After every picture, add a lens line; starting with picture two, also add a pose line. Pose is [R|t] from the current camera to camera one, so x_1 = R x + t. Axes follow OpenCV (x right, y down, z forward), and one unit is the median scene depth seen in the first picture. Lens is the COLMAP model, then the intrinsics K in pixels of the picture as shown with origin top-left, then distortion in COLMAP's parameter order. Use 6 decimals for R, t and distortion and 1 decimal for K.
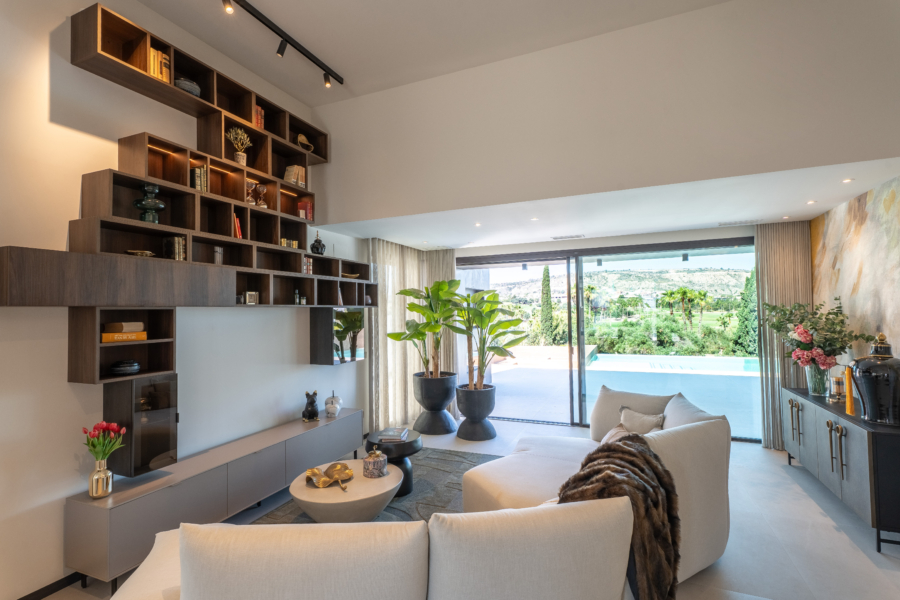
lens RADIAL K [[420.6, 0, 447.8], [0, 420.6, 296.5], [0, 0, 1]] dist [0.005112, -0.004171]
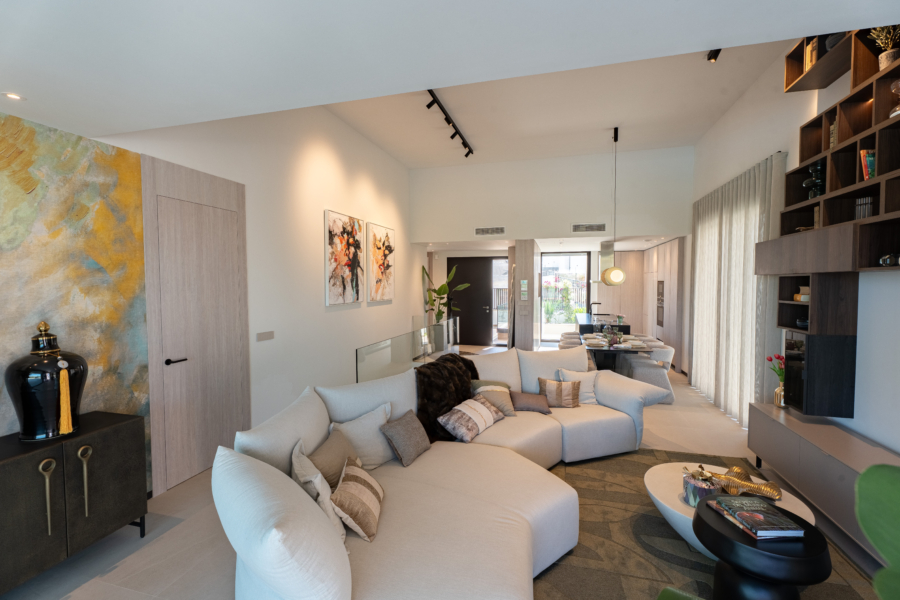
lens RADIAL K [[396.8, 0, 449.6], [0, 396.8, 296.7], [0, 0, 1]] dist [0.002664, 0.000203]
pose [[-0.992139, 0.018825, -0.123714, 0.361971], [0.018354, 0.999819, 0.004947, 0.057423], [0.123785, 0.002637, -0.992306, 1.740773]]
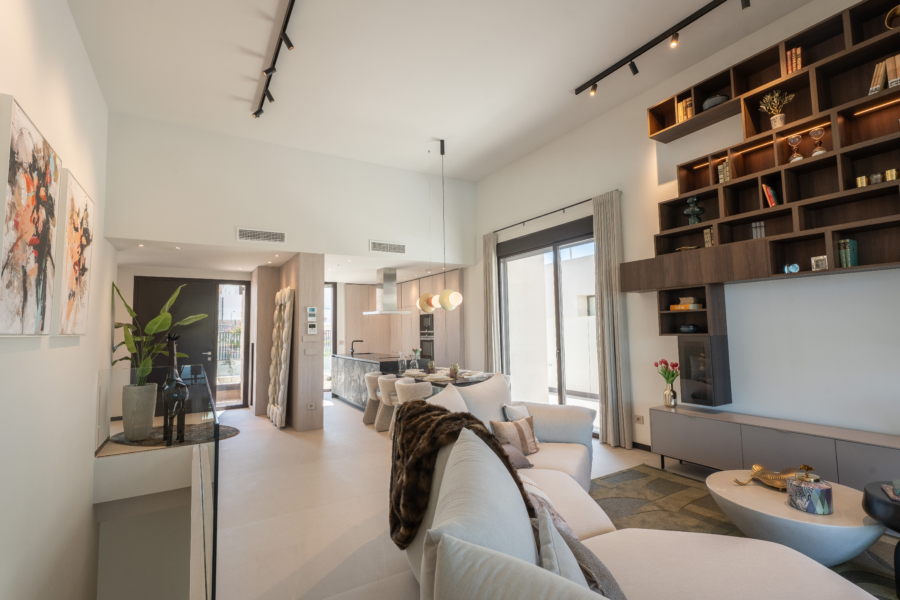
lens RADIAL K [[420.6, 0, 447.8], [0, 420.6, 297.5], [0, 0, 1]] dist [0.005112, -0.004171]
pose [[-0.587778, -0.039312, -0.808067, 0.775753], [0.050513, 0.995087, -0.085153, 0.124079], [0.807444, -0.090869, -0.582904, 1.017141]]
